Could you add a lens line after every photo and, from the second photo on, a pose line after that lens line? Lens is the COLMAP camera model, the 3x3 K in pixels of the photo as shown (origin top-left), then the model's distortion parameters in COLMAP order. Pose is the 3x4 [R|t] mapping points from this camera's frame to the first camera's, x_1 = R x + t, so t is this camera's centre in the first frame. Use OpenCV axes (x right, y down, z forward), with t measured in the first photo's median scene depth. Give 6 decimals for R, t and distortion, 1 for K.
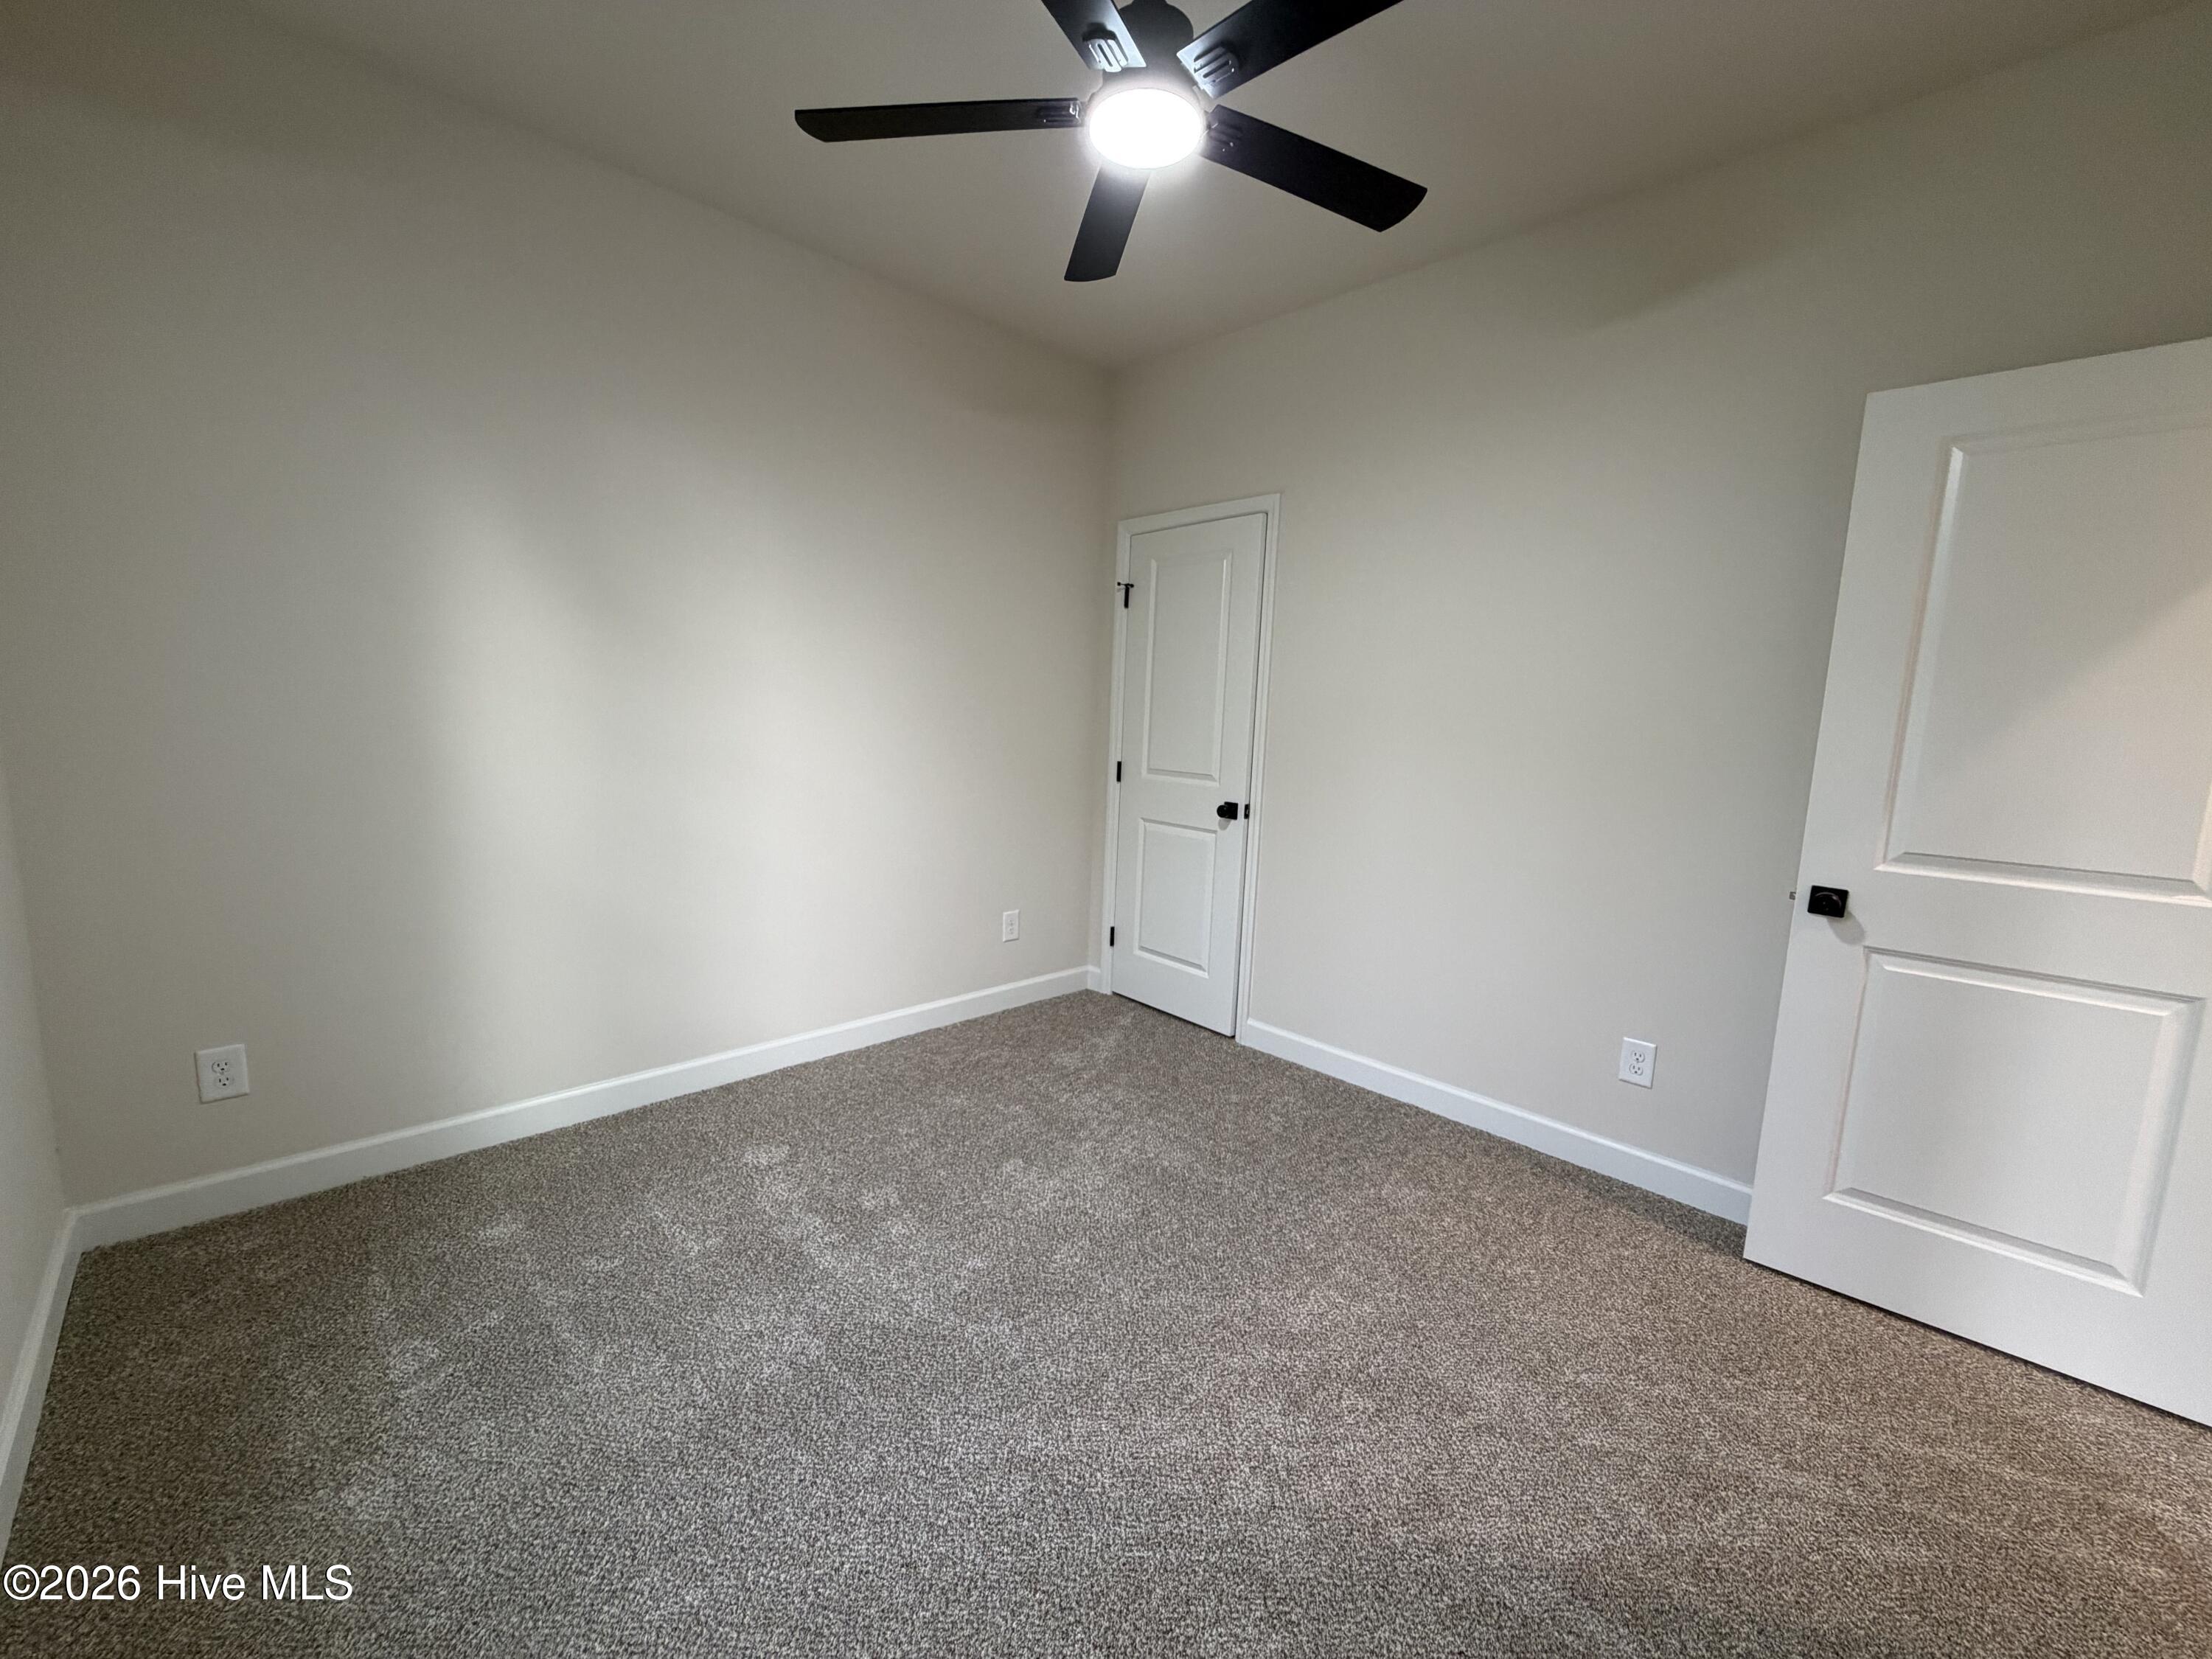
lens RADIAL K [[883.0, 0, 1095.4], [0, 883.0, 829.1], [0, 0, 1]] dist [-0.000802, -0.000500]
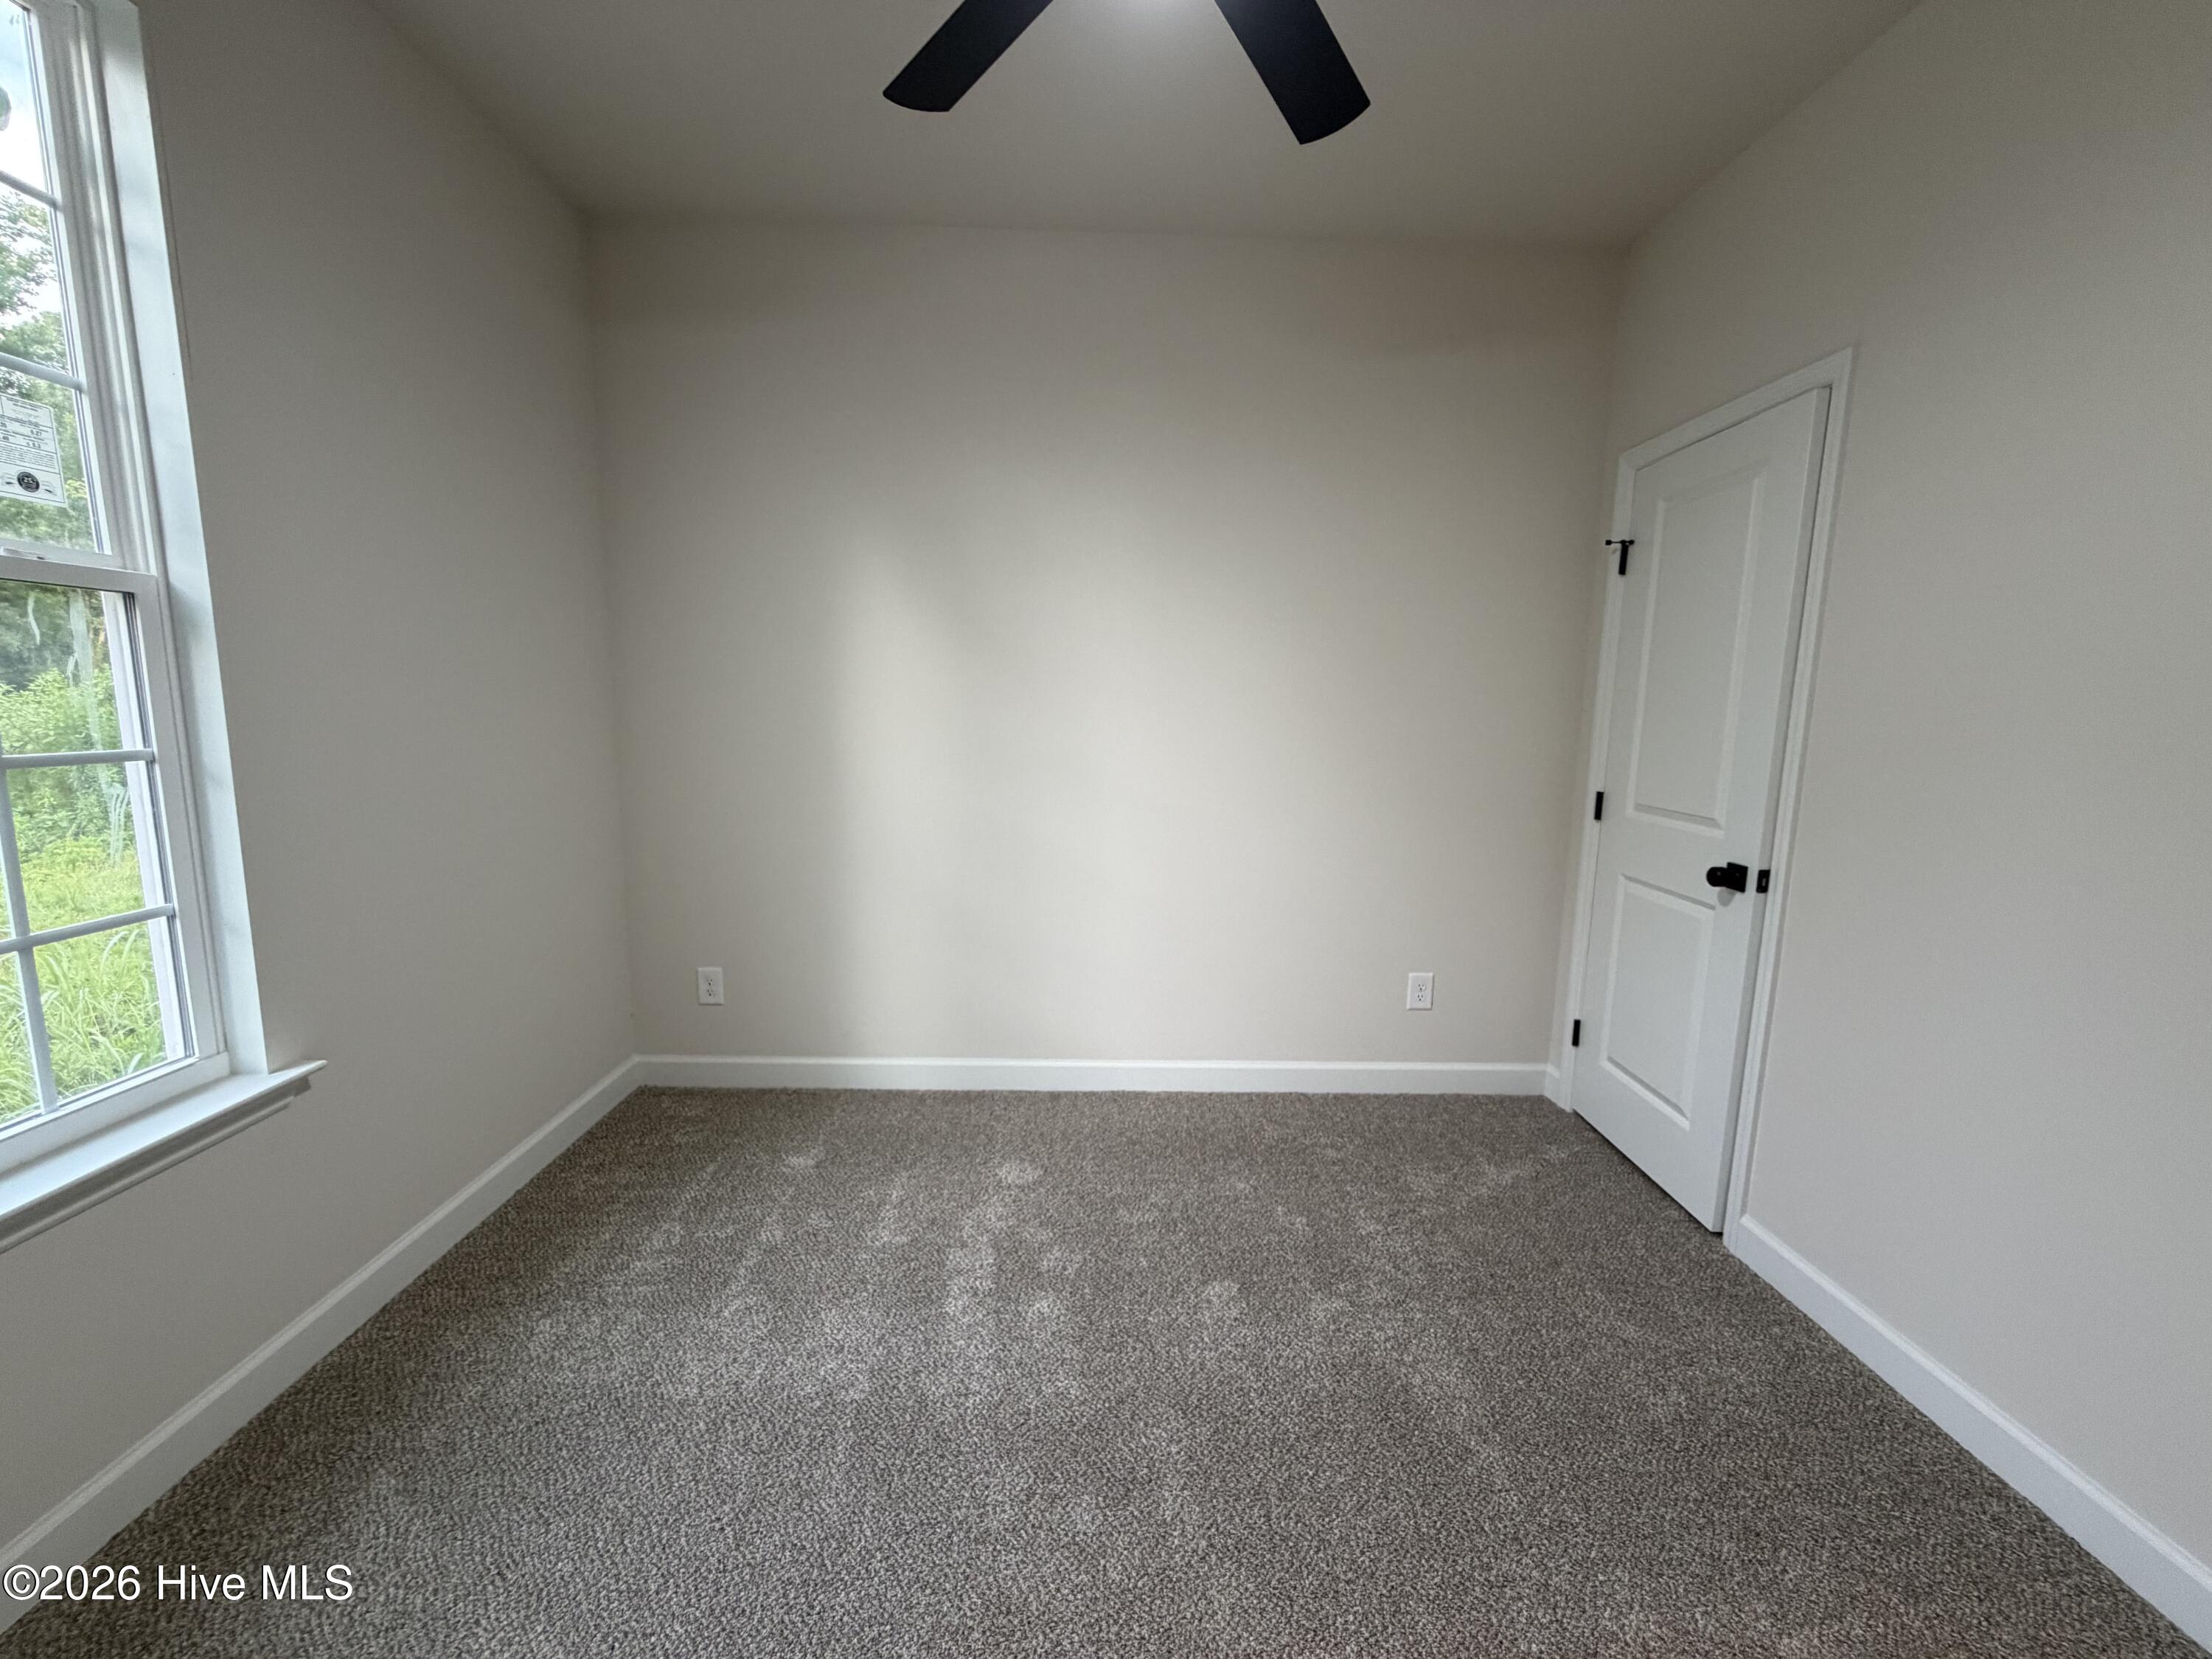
lens RADIAL K [[883.0, 0, 1098.7], [0, 883.0, 829.8], [0, 0, 1]] dist [-0.000802, -0.000500]
pose [[0.732007, 0.070391, -0.677651, 0.255275], [-0.082223, 0.996506, 0.014693, -0.027513], [0.676317, 0.044963, 0.735237, 0.239341]]
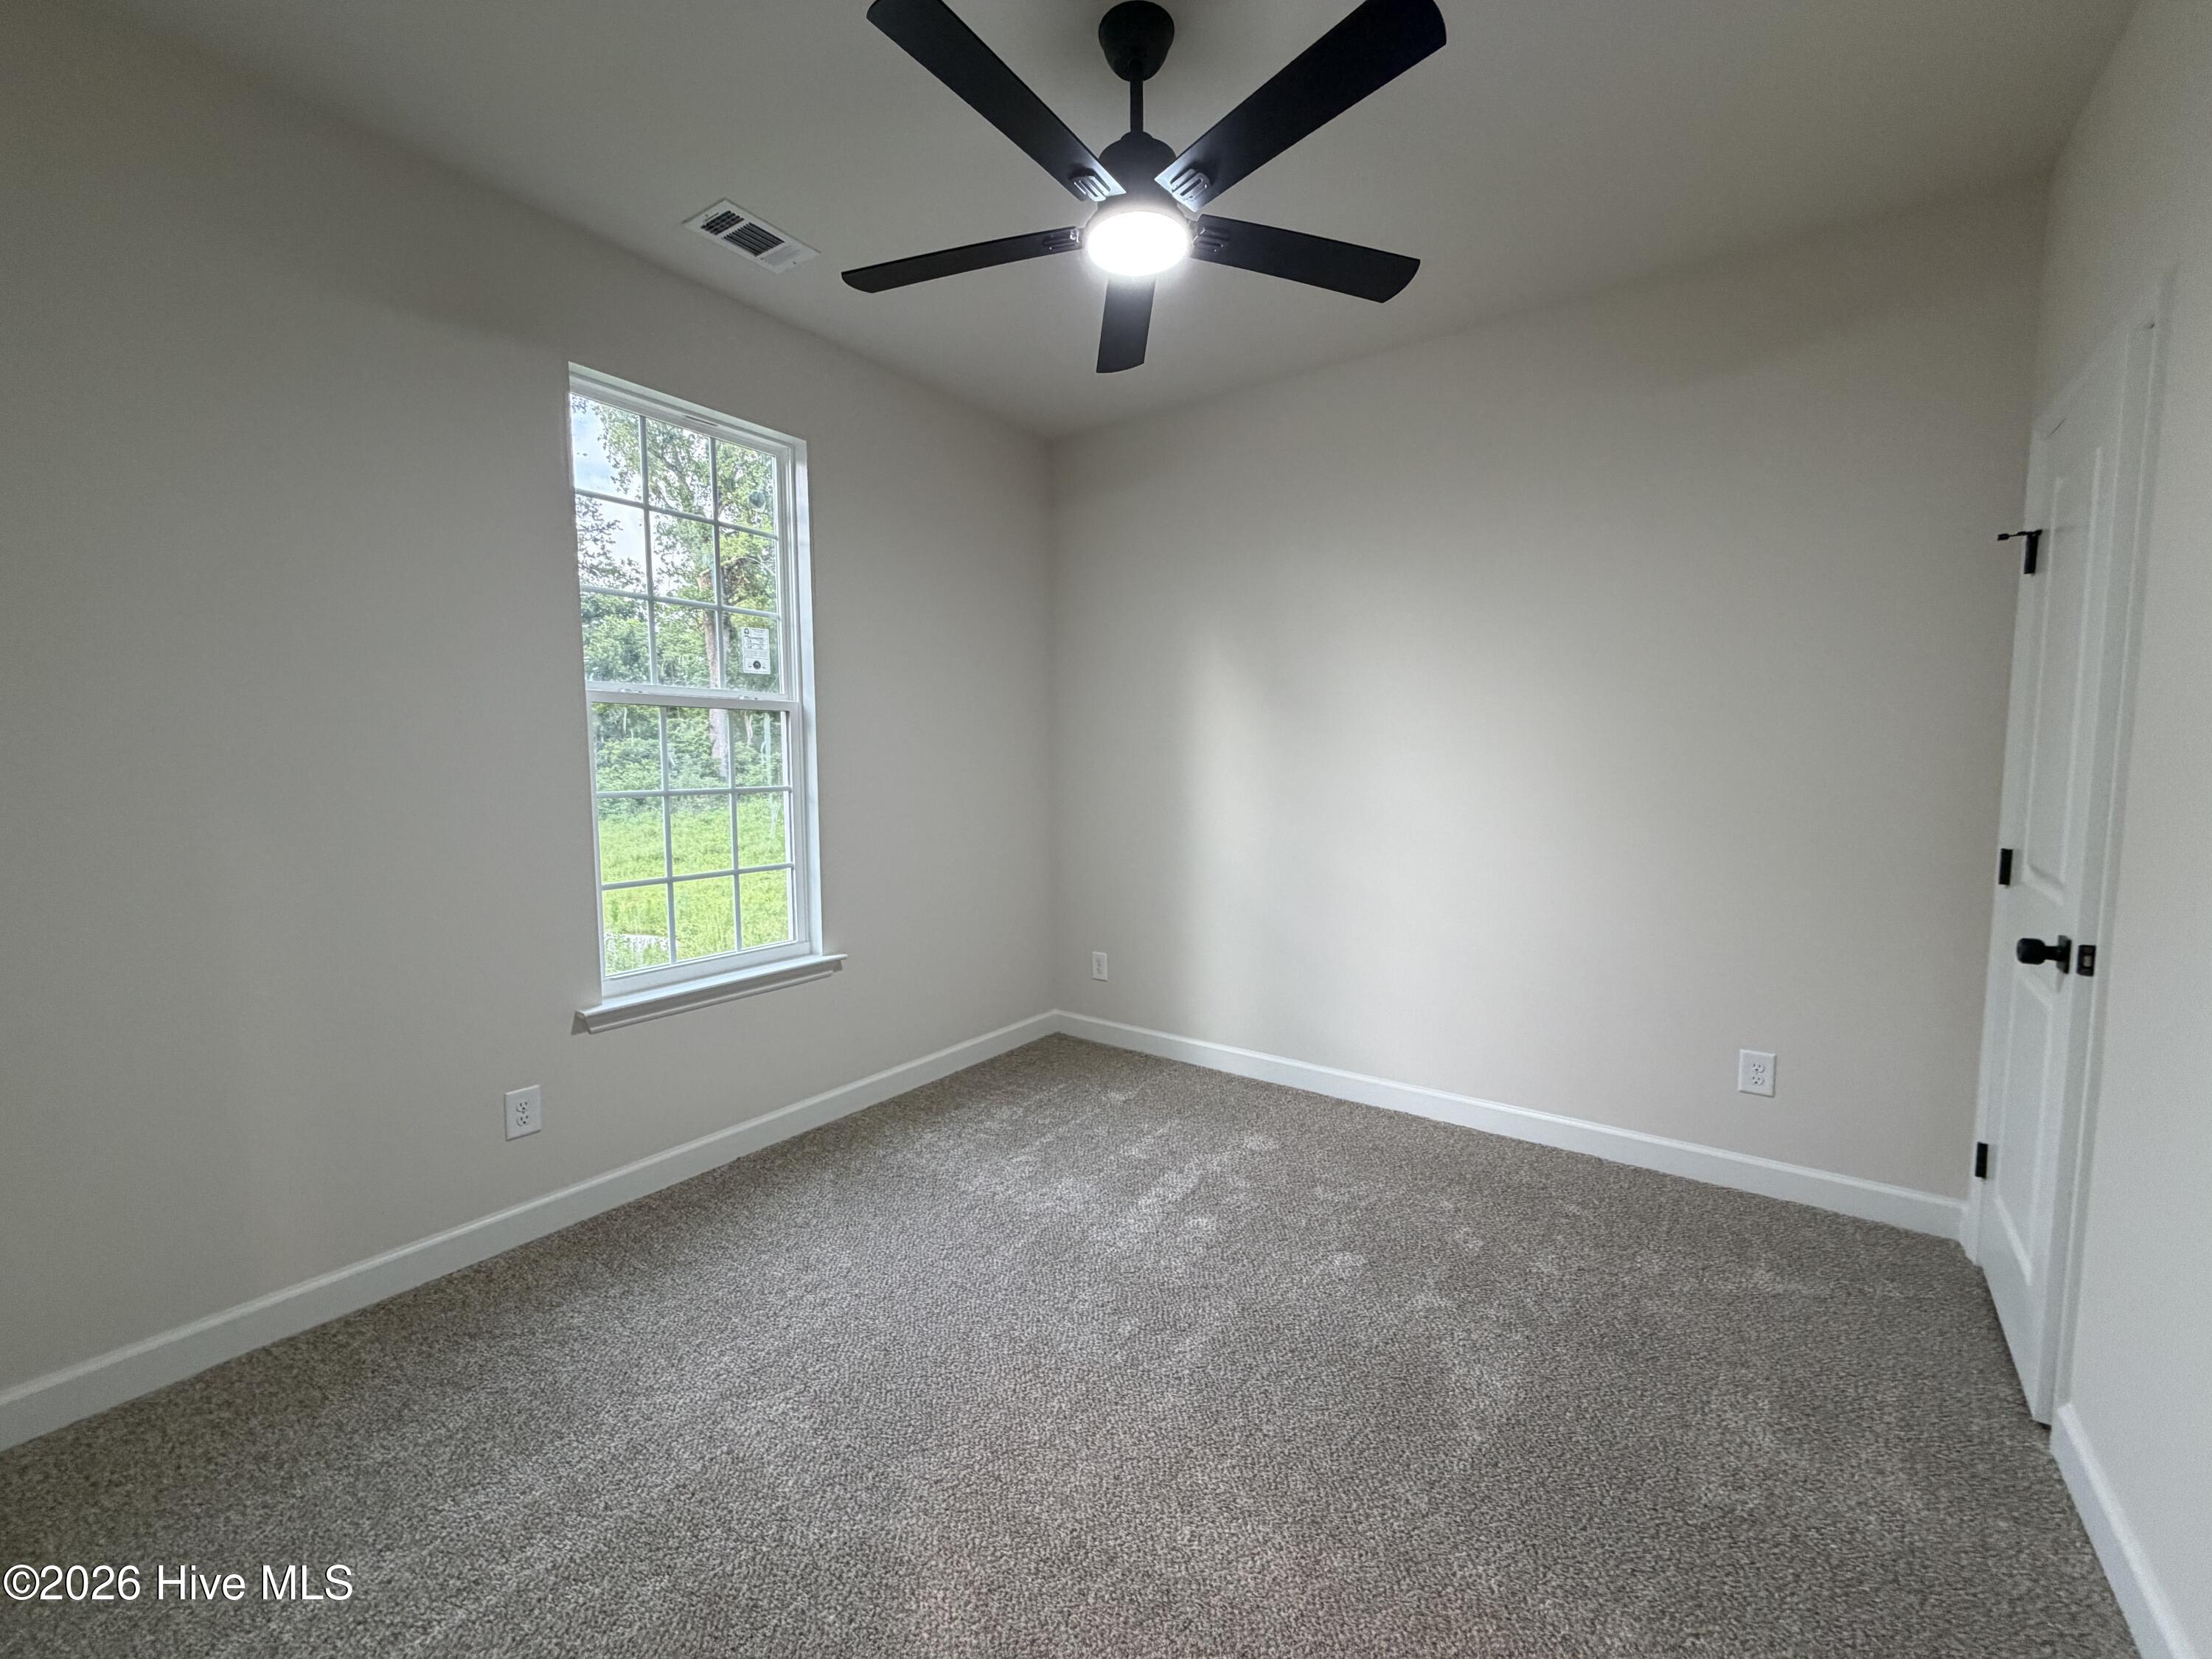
lens RADIAL K [[883.0, 0, 1096.7], [0, 883.0, 826.0], [0, 0, 1]] dist [-0.000802, -0.000500]
pose [[0.168692, 0.037046, -0.984972, 0.564048], [-0.123079, 0.992264, 0.016241, -0.034896], [0.977954, 0.118490, 0.171946, 0.402278]]
